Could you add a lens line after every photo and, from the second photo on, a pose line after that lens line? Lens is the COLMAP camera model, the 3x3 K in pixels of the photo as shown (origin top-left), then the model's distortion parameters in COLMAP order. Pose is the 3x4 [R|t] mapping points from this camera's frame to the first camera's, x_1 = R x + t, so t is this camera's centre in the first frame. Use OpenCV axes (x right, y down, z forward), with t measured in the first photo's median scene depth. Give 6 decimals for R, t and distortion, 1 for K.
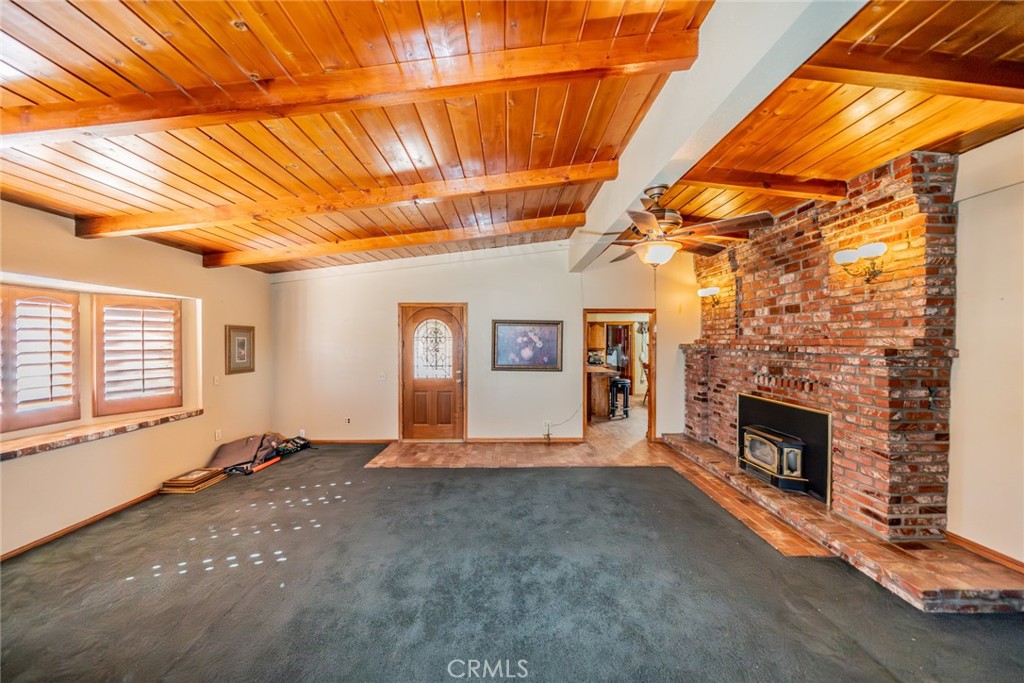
lens RADIAL K [[357.2, 0, 518.0], [0, 357.2, 345.7], [0, 0, 1]] dist [-0.007494, -0.000122]
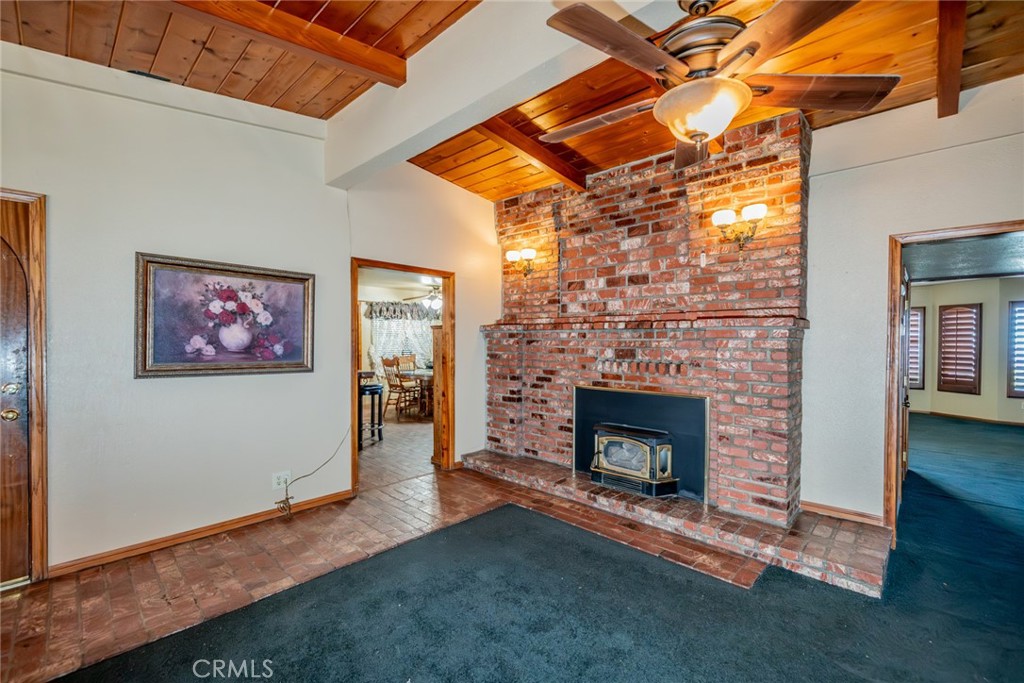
lens RADIAL K [[444.1, 0, 531.9], [0, 444.1, 343.0], [0, 0, 1]] dist [-0.000156, 0.000340]
pose [[0.702254, -0.006504, 0.711897, -0.148860], [0.007452, 0.999971, 0.001785, 0.041060], [-0.711888, 0.004052, 0.702281, 0.415314]]
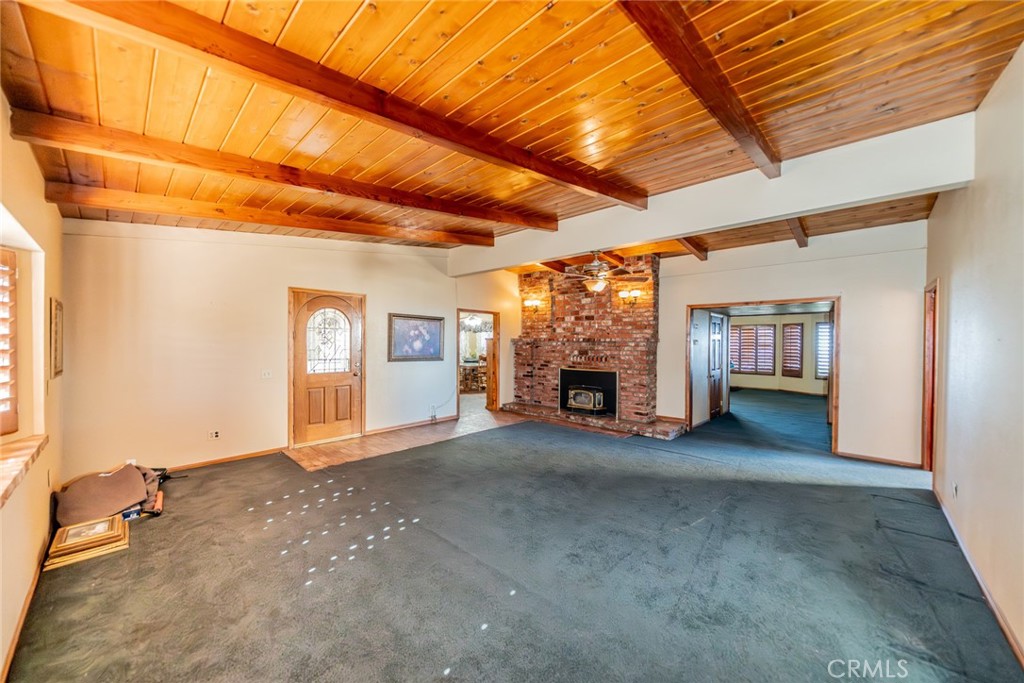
lens RADIAL K [[358.7, 0, 534.7], [0, 358.7, 345.5], [0, 0, 1]] dist [-0.000405, -0.000030]
pose [[0.678190, -0.006193, 0.734861, -0.708313], [0.006606, 0.999975, 0.002330, 0.028244], [-0.734857, 0.003274, 0.678214, -0.024112]]
